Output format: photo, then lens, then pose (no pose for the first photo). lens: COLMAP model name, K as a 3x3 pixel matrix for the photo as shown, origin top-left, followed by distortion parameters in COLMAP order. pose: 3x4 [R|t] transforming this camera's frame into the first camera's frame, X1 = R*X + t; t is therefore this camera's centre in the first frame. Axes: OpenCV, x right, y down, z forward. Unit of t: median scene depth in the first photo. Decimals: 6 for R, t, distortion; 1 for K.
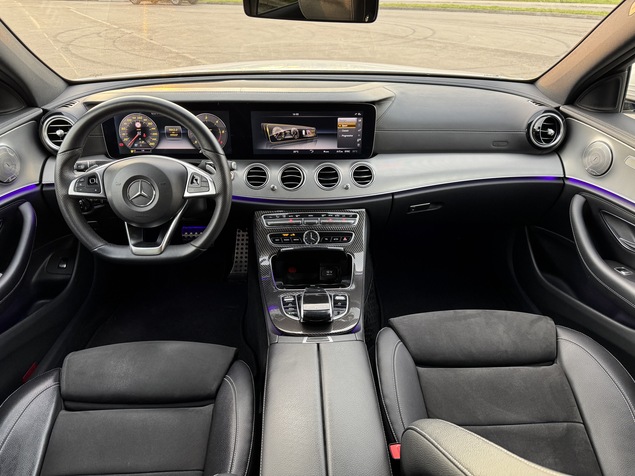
lens RADIAL K [[443.1, 0, 317.5], [0, 443.1, 238.0], [0, 0, 1]] dist [0.005343, 0.000042]
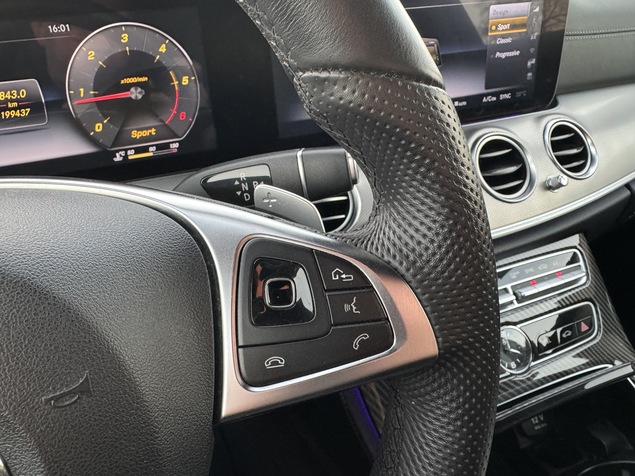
lens RADIAL K [[453.5, 0, 270.8], [0, 453.5, 237.4], [0, 0, 1]] dist [0.001562, -0.000933]
pose [[0.954377, -0.196922, 0.224469, -0.247647], [0.200338, 0.979697, 0.007687, -0.120860], [-0.221426, 0.037633, 0.974451, 0.675533]]
